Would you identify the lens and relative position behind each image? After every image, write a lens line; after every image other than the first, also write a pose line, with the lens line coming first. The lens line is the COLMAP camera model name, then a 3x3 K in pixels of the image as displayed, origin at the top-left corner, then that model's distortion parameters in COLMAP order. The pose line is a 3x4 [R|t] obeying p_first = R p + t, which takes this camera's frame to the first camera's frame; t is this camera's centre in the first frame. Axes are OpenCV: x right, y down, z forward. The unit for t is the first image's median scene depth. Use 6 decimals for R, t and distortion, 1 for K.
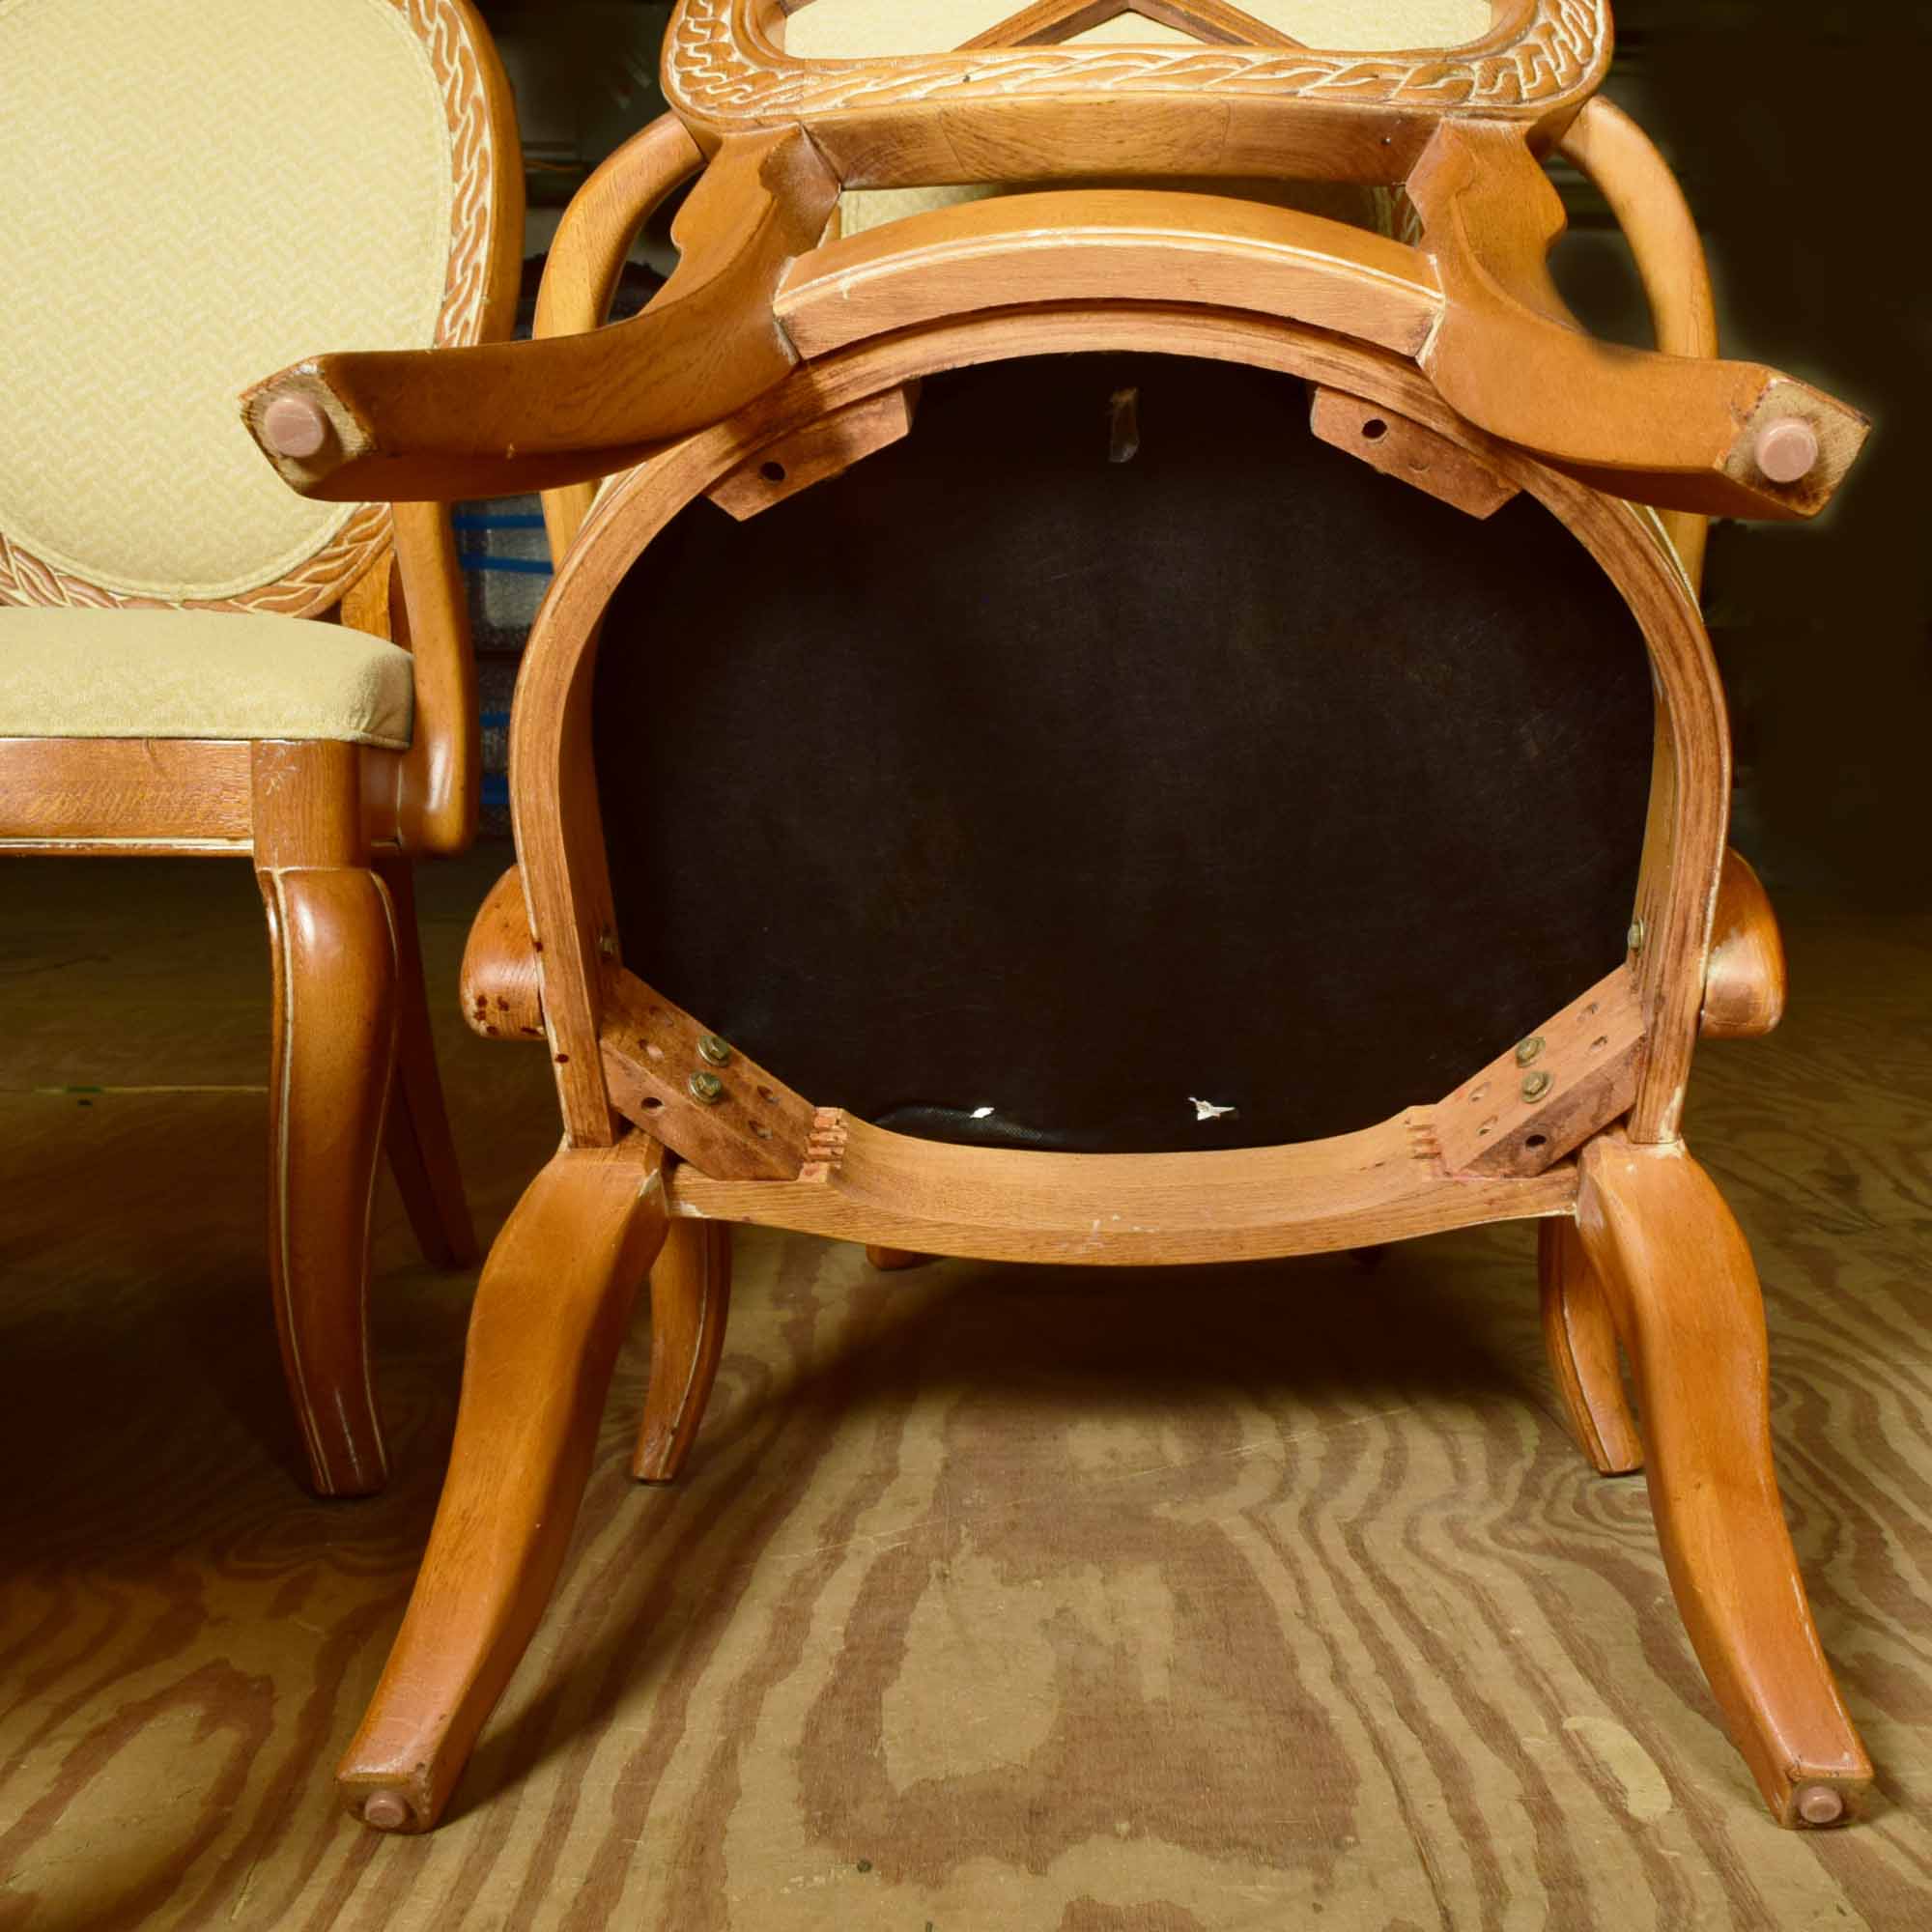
lens RADIAL K [[2230.6, 0, 1164.3], [0, 2230.6, 961.9], [0, 0, 1]] dist [-0.012493, -0.006317]
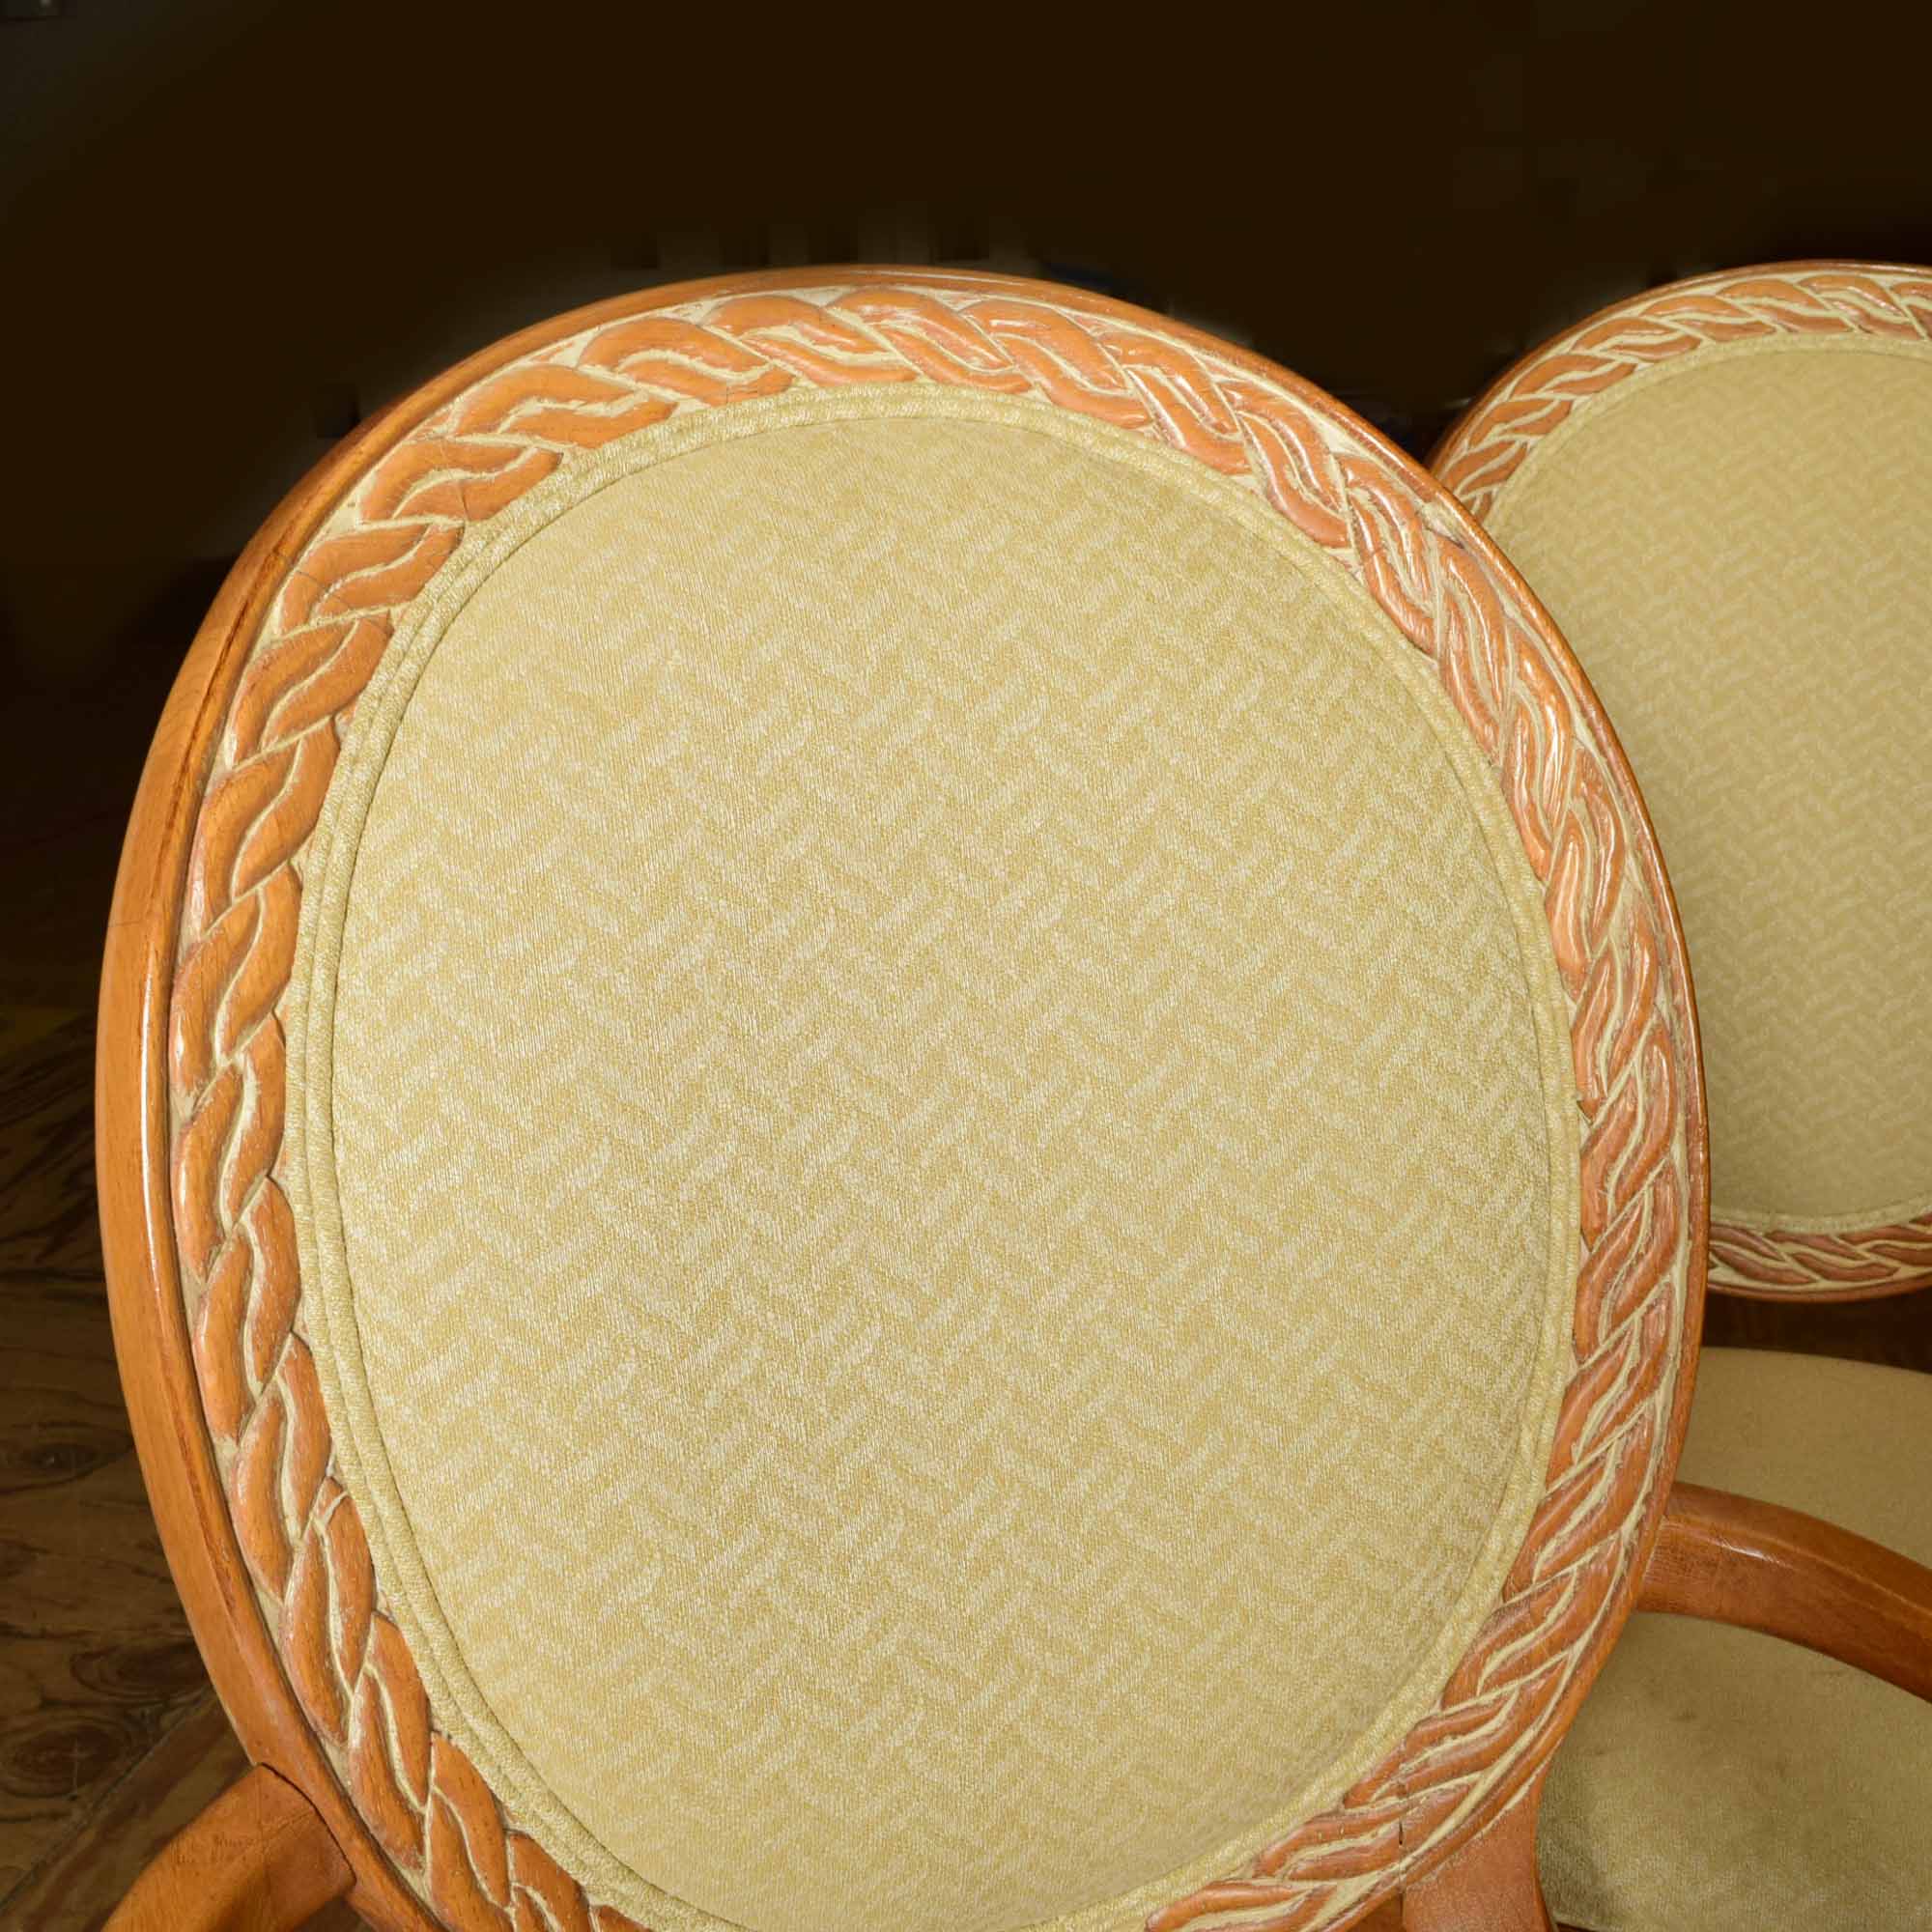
lens RADIAL K [[2239.0, 0, 959.4], [0, 2239.0, 953.6], [0, 0, 1]] dist [-0.024378, 0.019586]
pose [[0.953075, 0.061443, -0.296435, -0.674625], [-0.005741, 0.982679, 0.185226, -0.562978], [0.302681, -0.174832, 0.936919, 0.247687]]
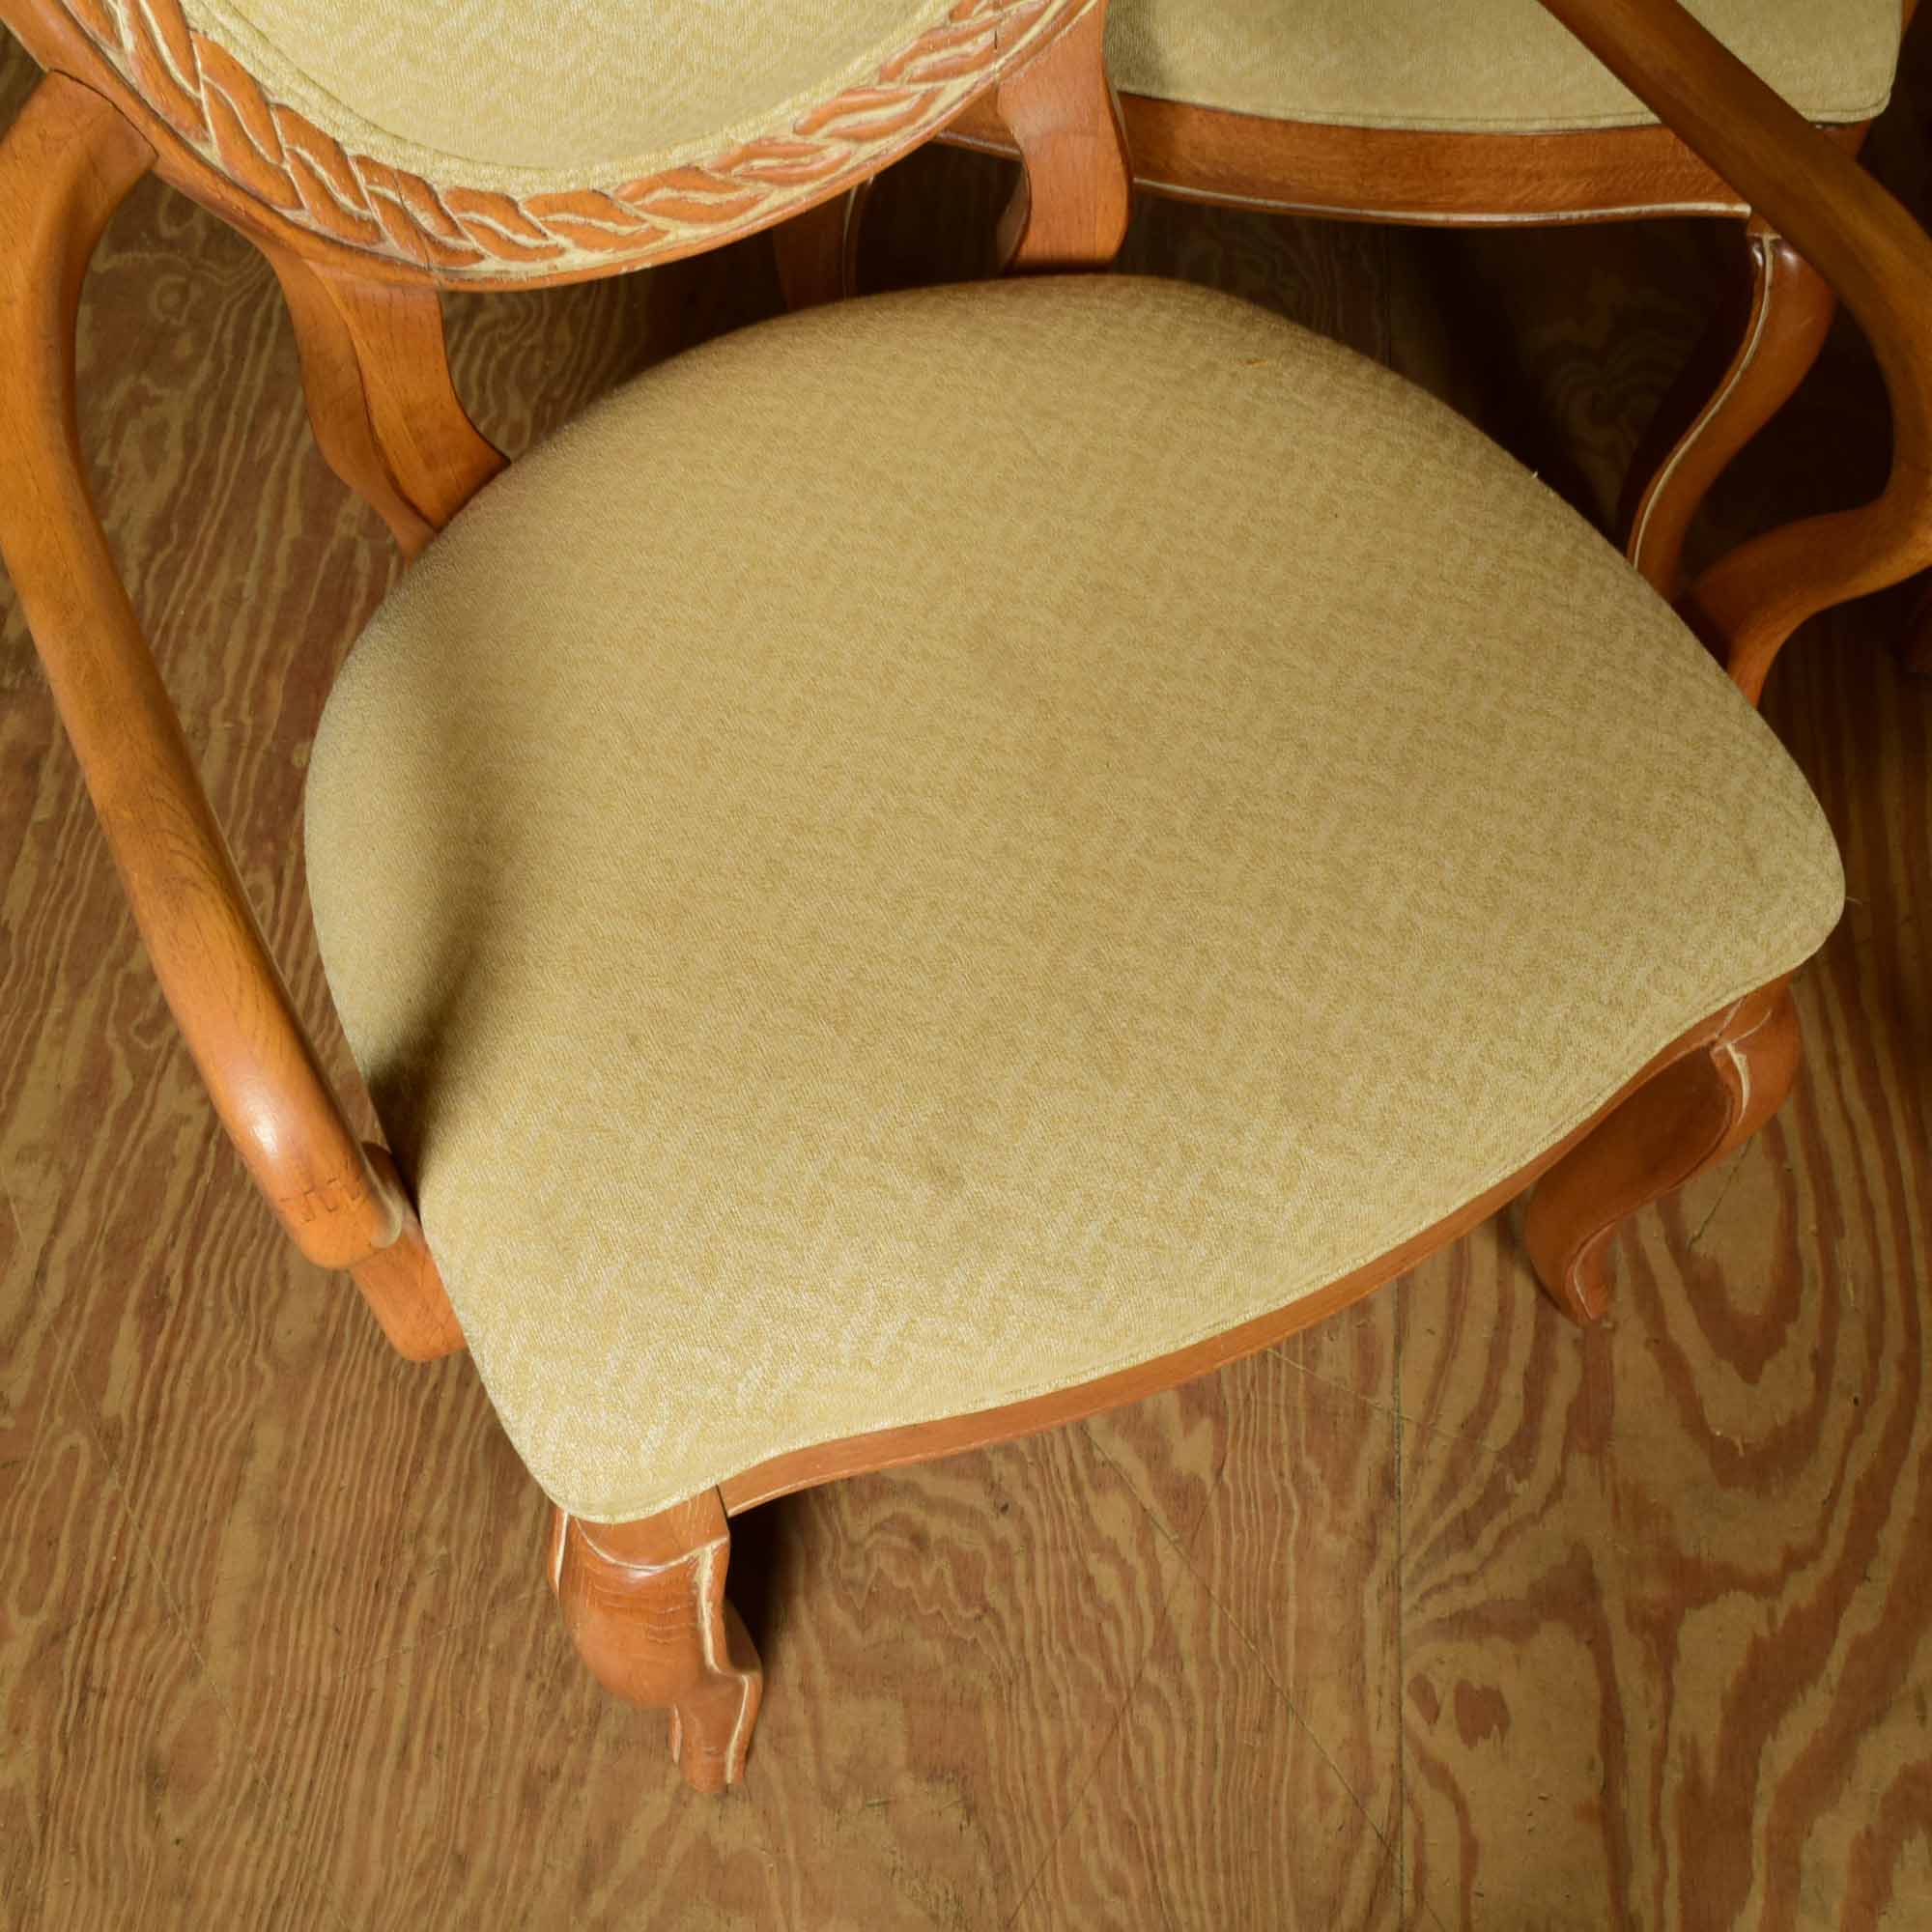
lens RADIAL K [[2239.0, 0, 959.4], [0, 2239.0, 953.6], [0, 0, 1]] dist [-0.024378, 0.019586]
pose [[0.988495, 0.139692, -0.058005, -0.650142], [-0.030693, 0.560762, 0.827408, -0.667162], [0.148109, -0.816108, 0.558598, 0.137284]]
